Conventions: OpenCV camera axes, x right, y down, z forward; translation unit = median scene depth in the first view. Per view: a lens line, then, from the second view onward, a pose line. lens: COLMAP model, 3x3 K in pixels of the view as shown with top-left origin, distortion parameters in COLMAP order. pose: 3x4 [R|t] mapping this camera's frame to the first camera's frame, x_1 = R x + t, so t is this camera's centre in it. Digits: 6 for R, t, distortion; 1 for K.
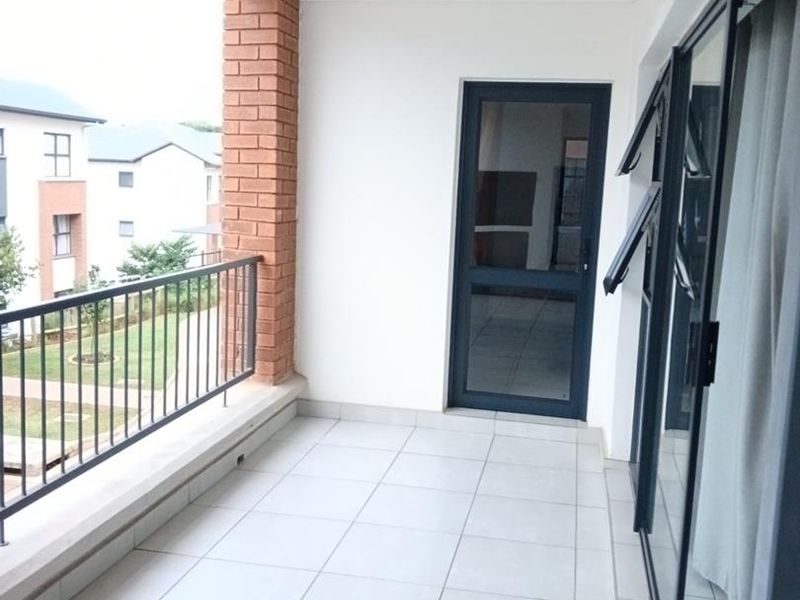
lens RADIAL K [[792.0, 0, 412.6], [0, 792.0, 297.9], [0, 0, 1]] dist [0.204489, -0.648647]
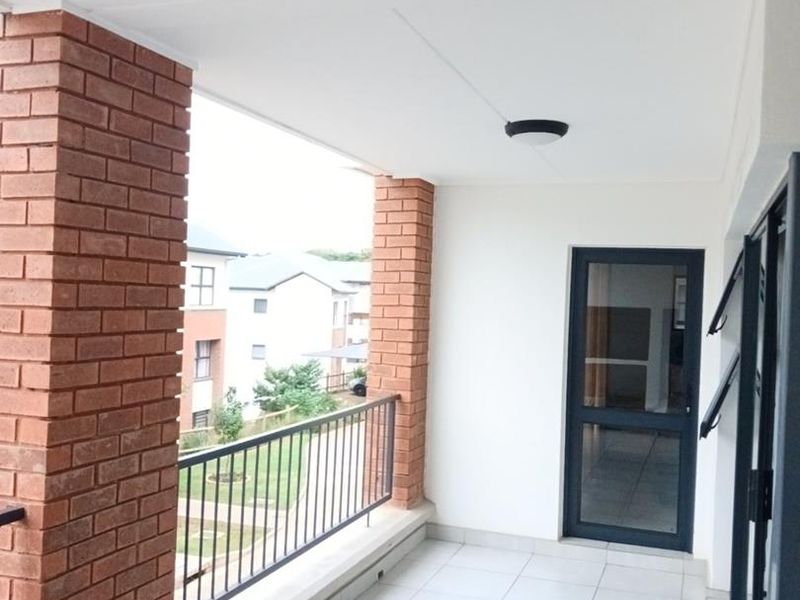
lens RADIAL K [[792.0, 0, 412.6], [0, 792.0, 297.9], [0, 0, 1]] dist [0.204489, -0.648647]
pose [[0.989269, -0.004910, -0.146022, 0.002569], [-0.017279, 0.988489, -0.150300, -0.016798], [0.145079, 0.151211, 0.977797, -0.158101]]
